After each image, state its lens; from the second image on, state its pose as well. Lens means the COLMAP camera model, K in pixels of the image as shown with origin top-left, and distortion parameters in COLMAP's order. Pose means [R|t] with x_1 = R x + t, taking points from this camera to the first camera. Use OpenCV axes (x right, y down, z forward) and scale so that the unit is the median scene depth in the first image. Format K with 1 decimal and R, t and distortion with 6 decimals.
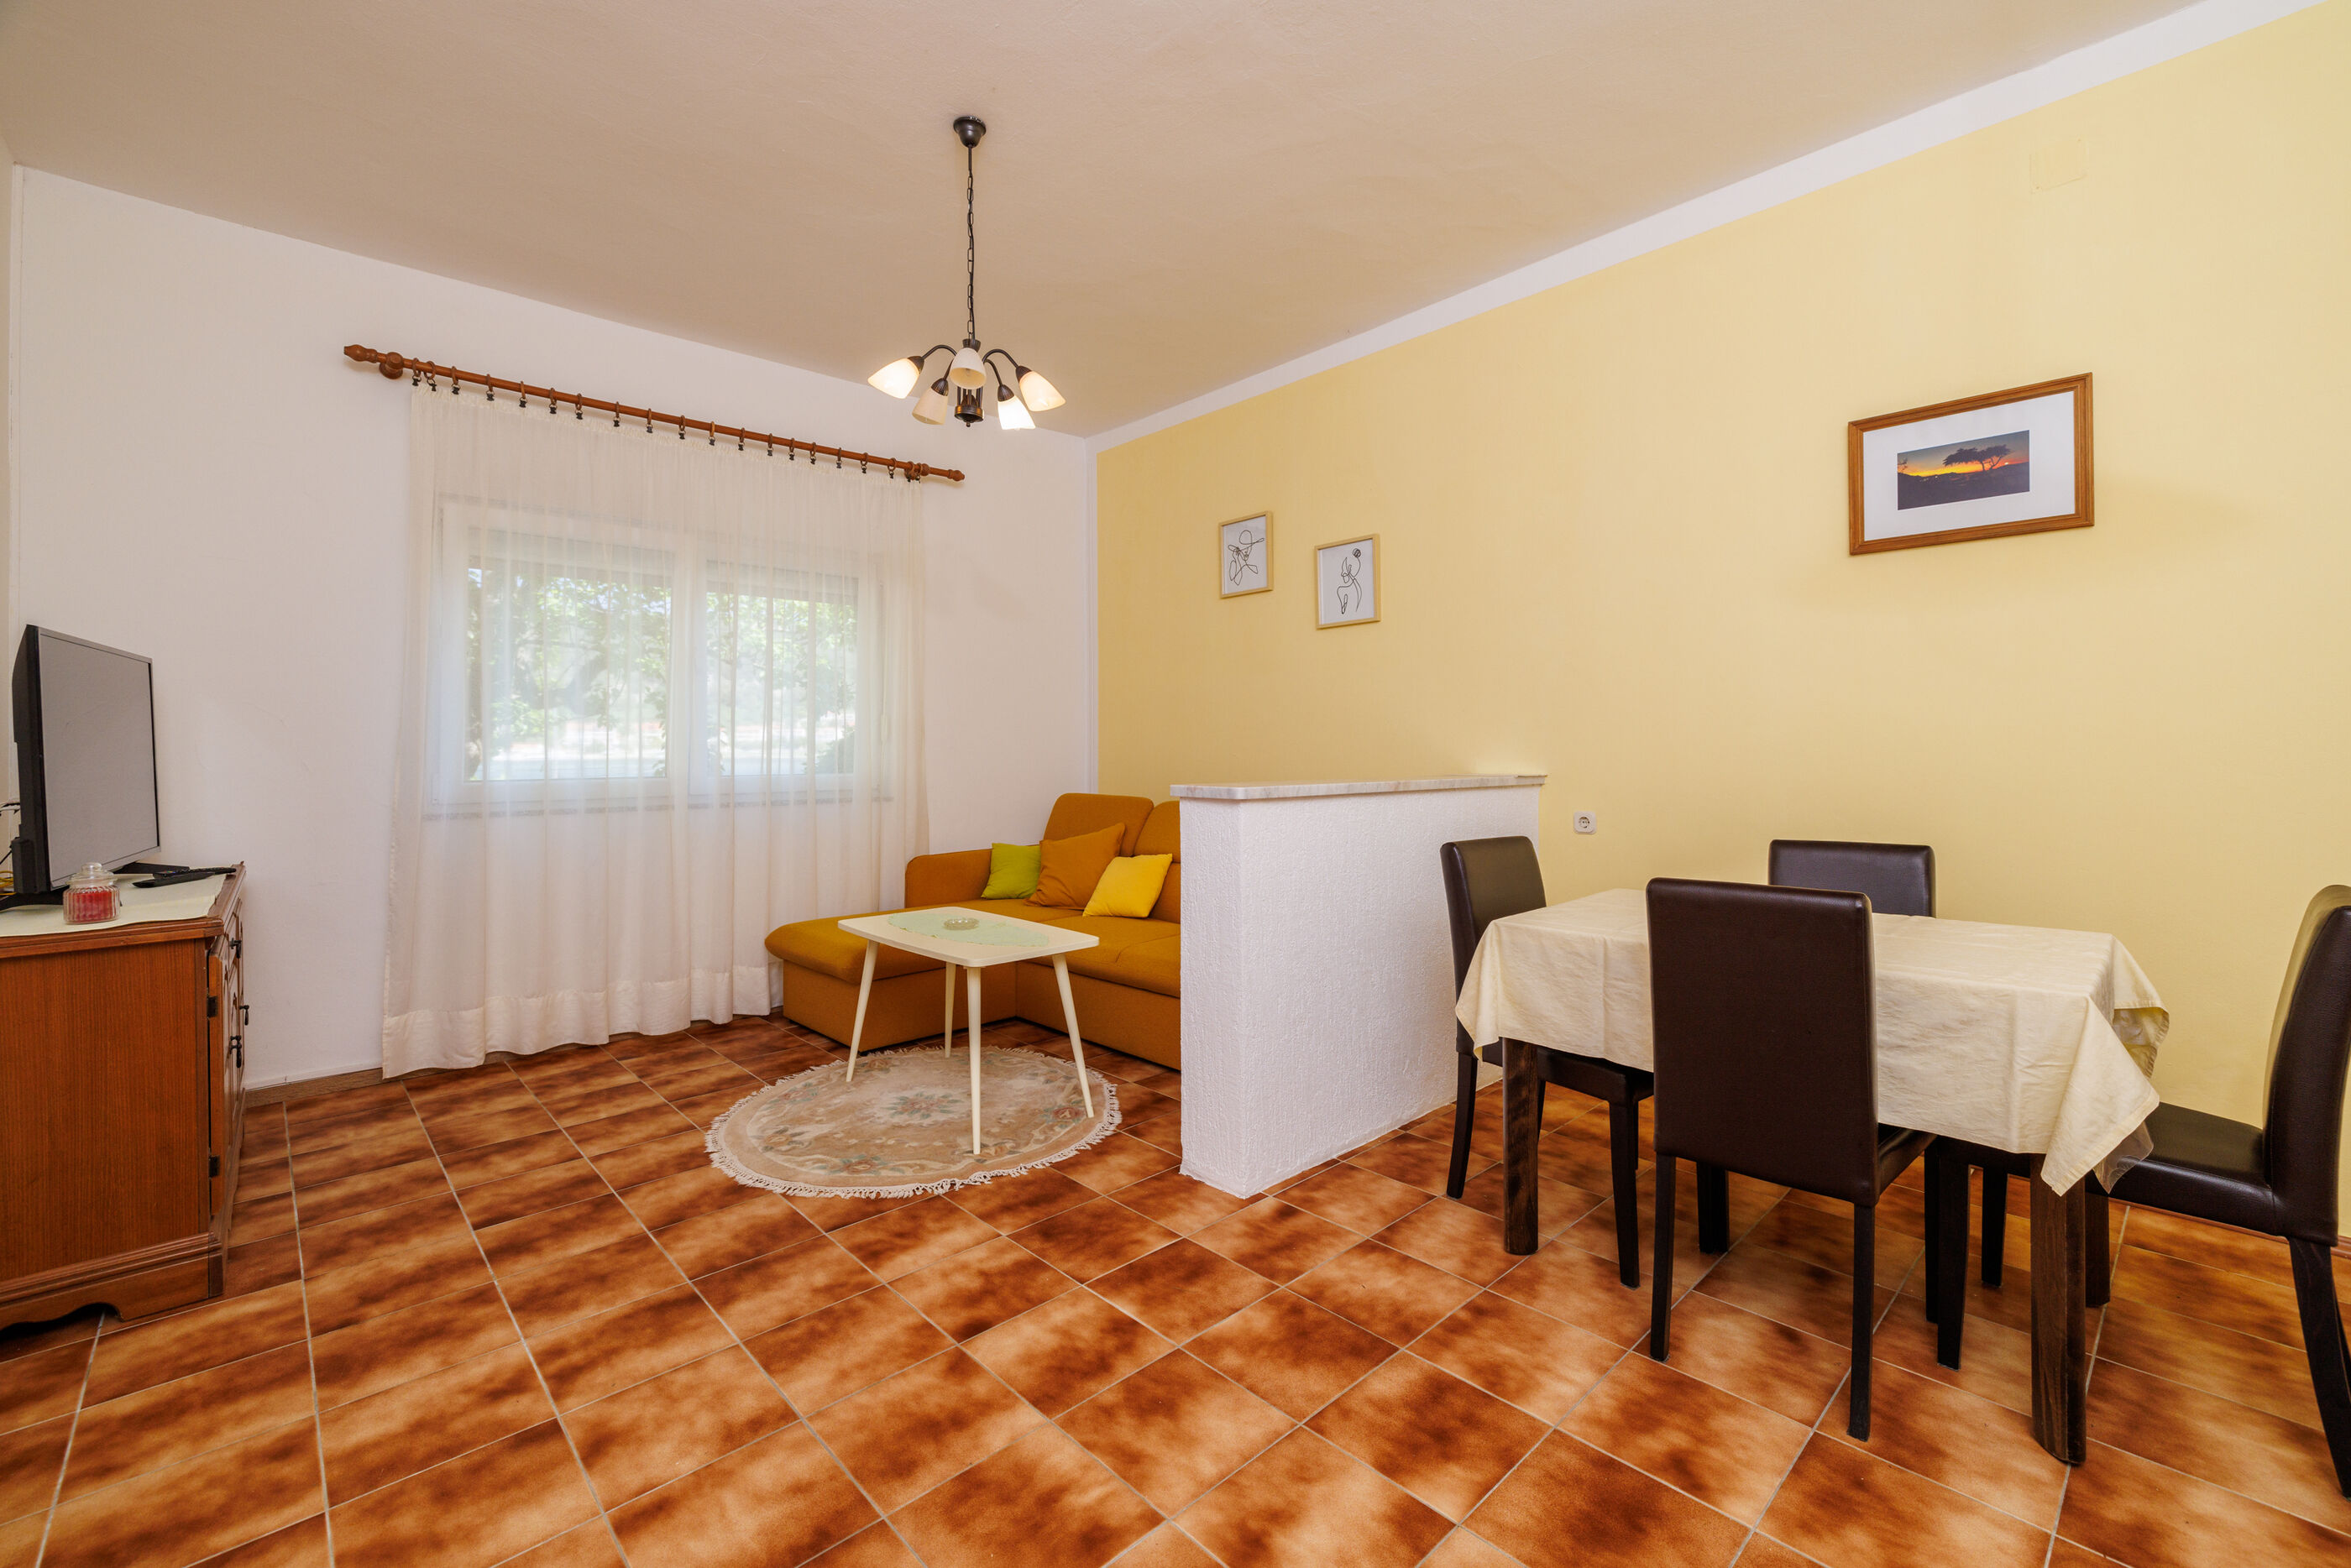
lens RADIAL K [[985.5, 0, 1192.9], [0, 985.5, 742.7], [0, 0, 1]] dist [0.002221, -0.000622]
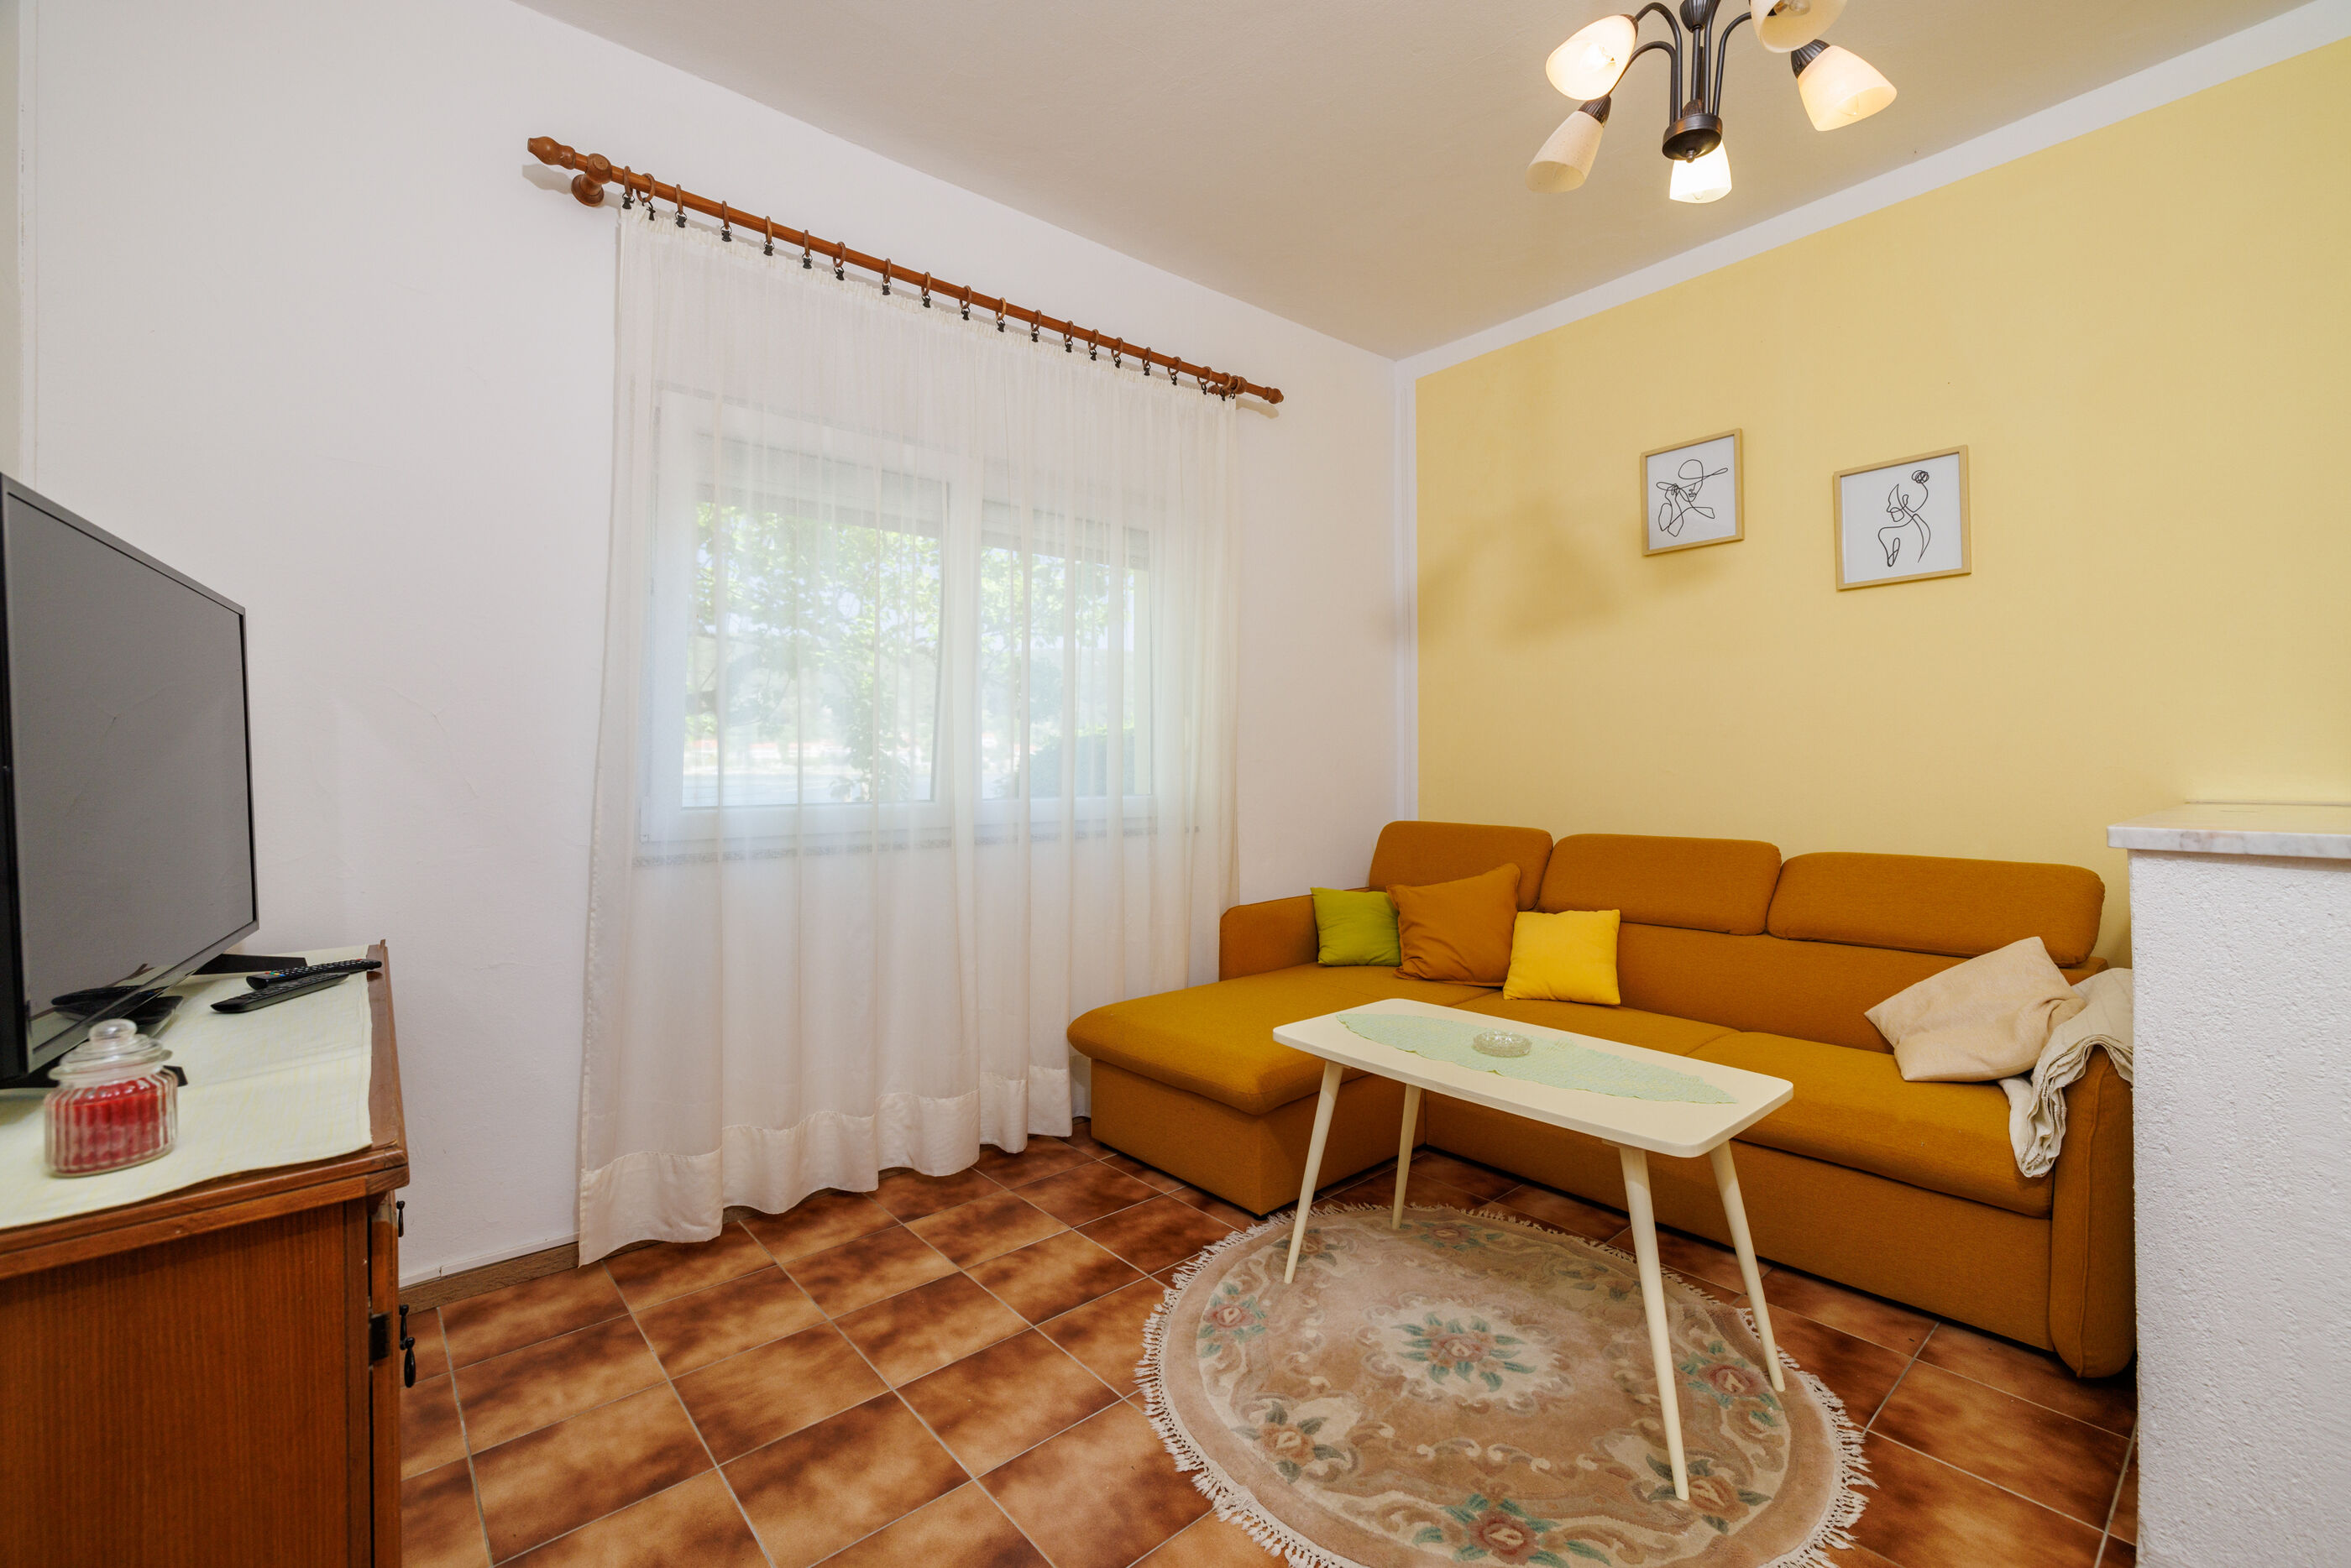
lens RADIAL K [[985.5, 0, 1195.1], [0, 985.5, 756.6], [0, 0, 1]] dist [0.002221, -0.000622]
pose [[0.999083, 0.000377, -0.042824, -0.444305], [-0.000464, 0.999998, -0.002004, 0.006169], [0.042823, 0.002022, 0.999081, 0.418798]]
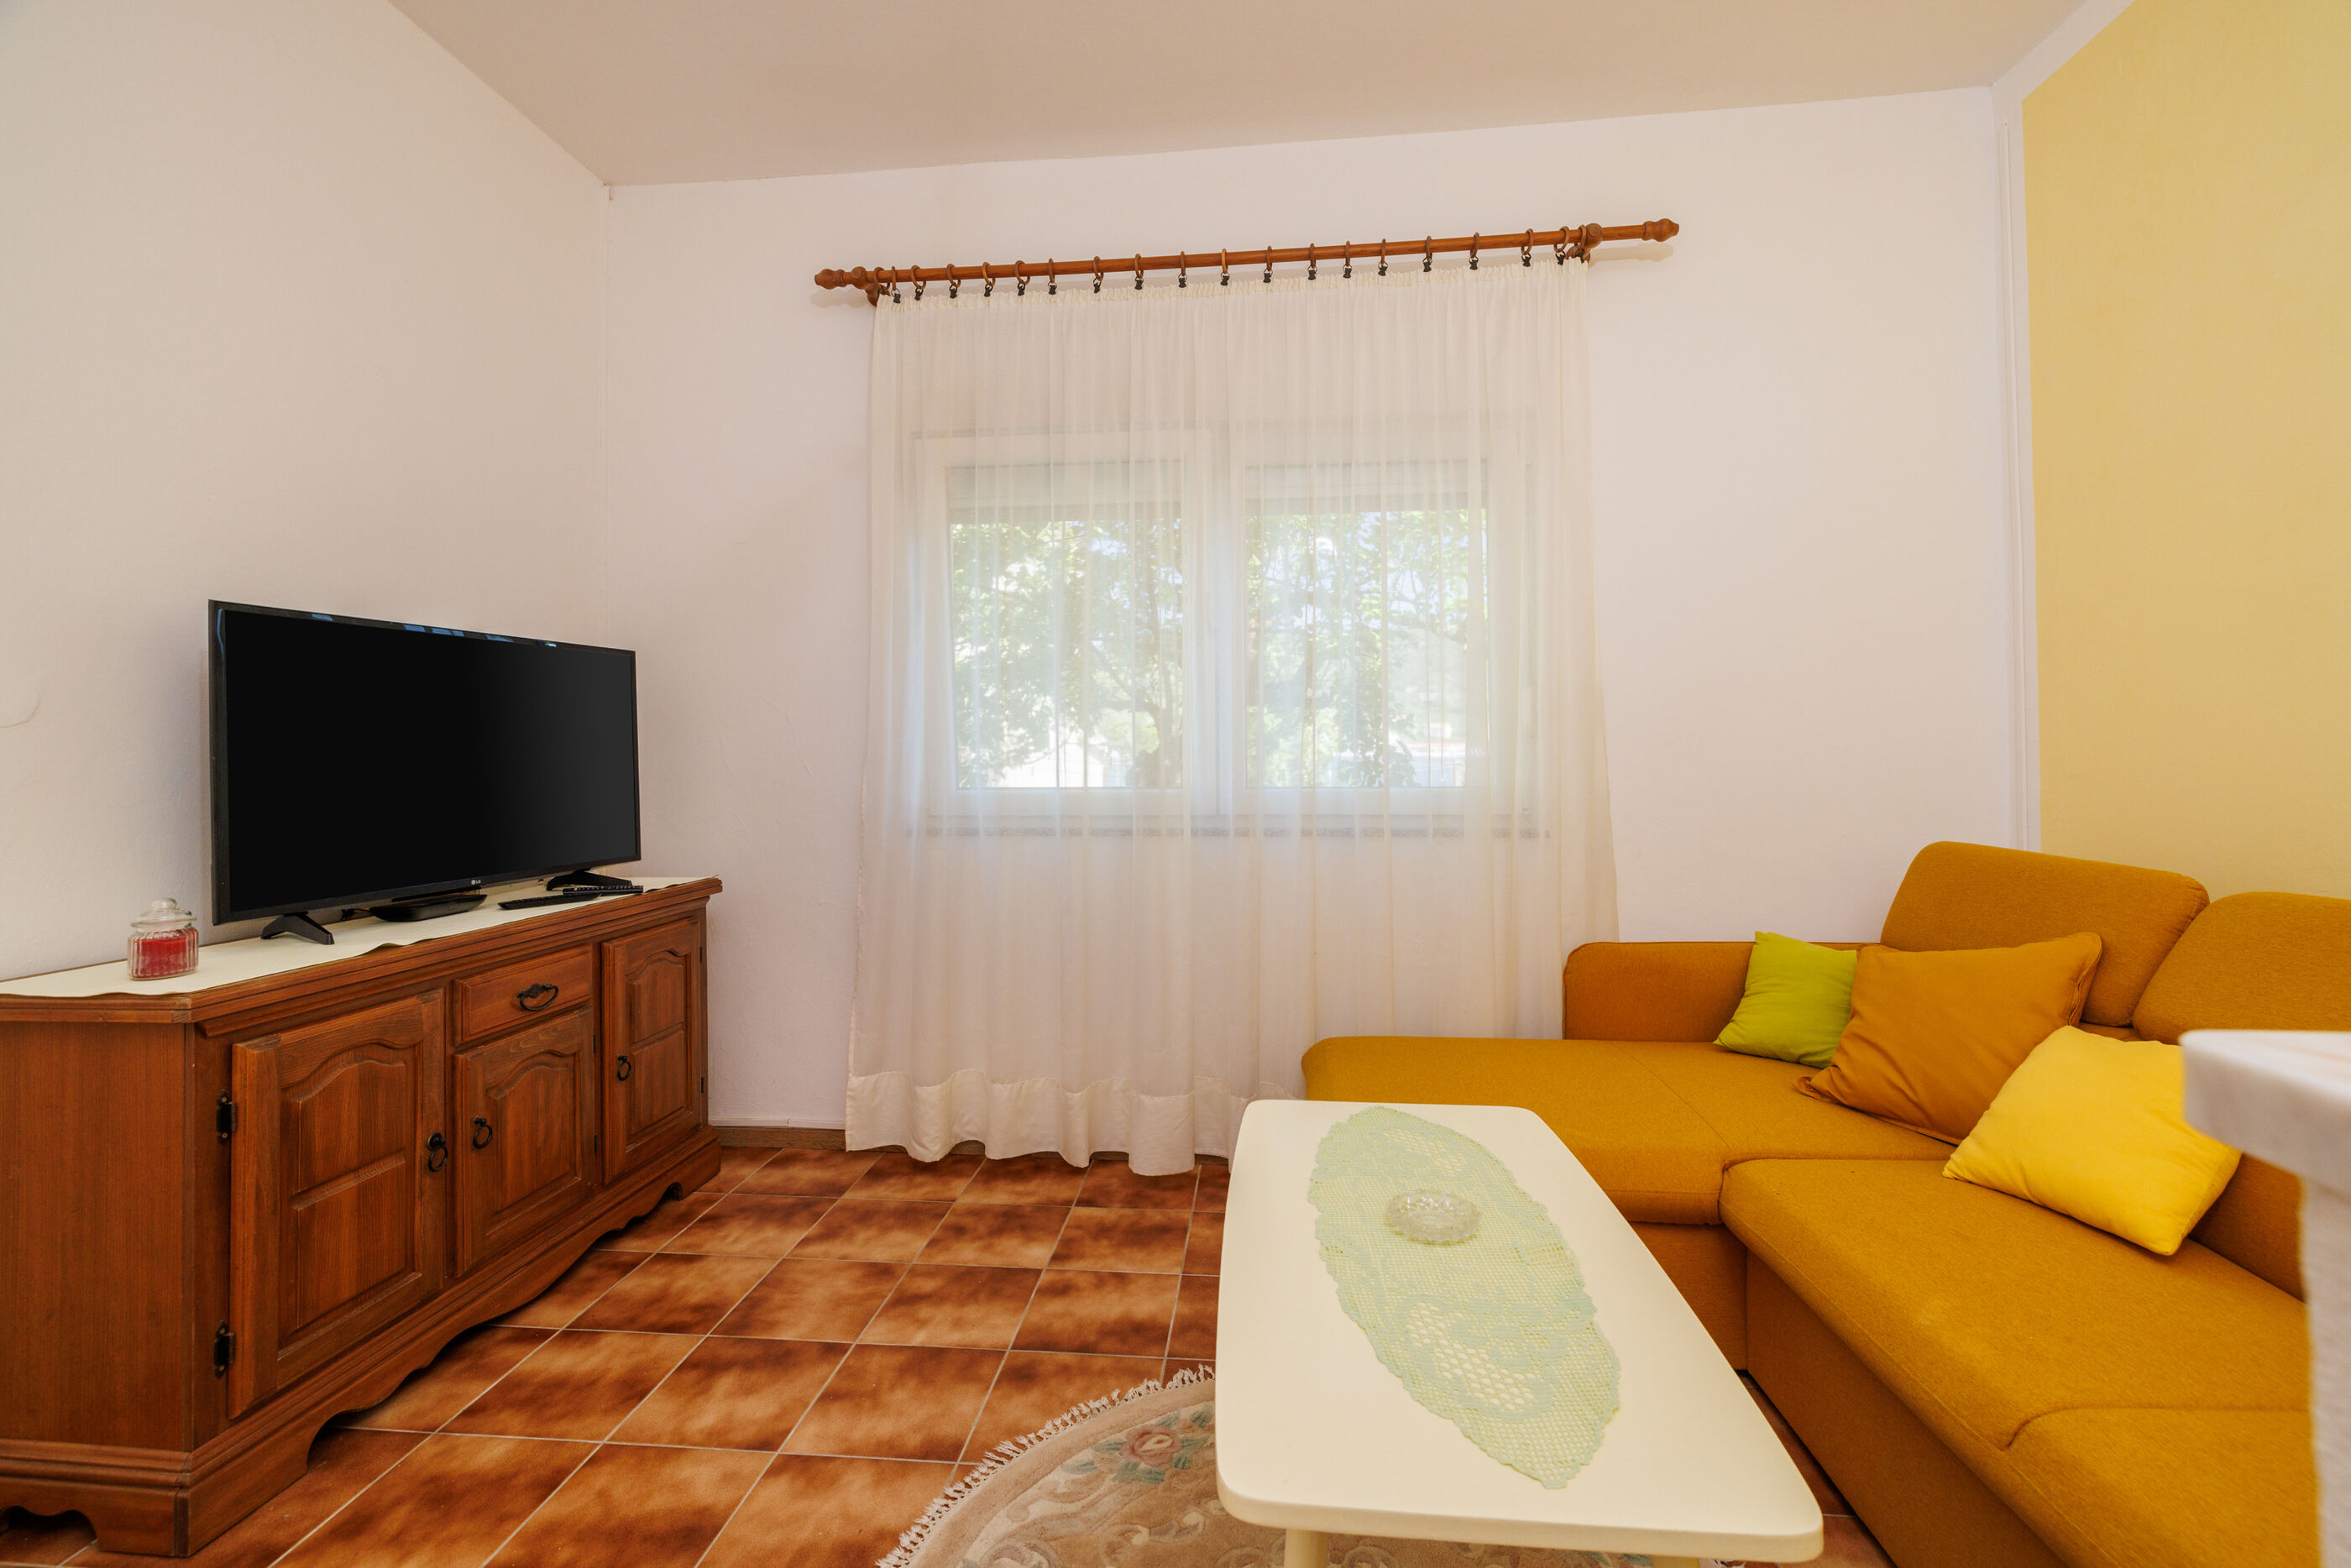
lens RADIAL K [[985.5, 0, 1181.7], [0, 985.5, 738.8], [0, 0, 1]] dist [0.002221, -0.000622]
pose [[0.657914, -0.017168, -0.752897, -0.023416], [0.005886, 0.999827, -0.017655, 0.017662], [0.753070, 0.007184, 0.657901, 0.762223]]
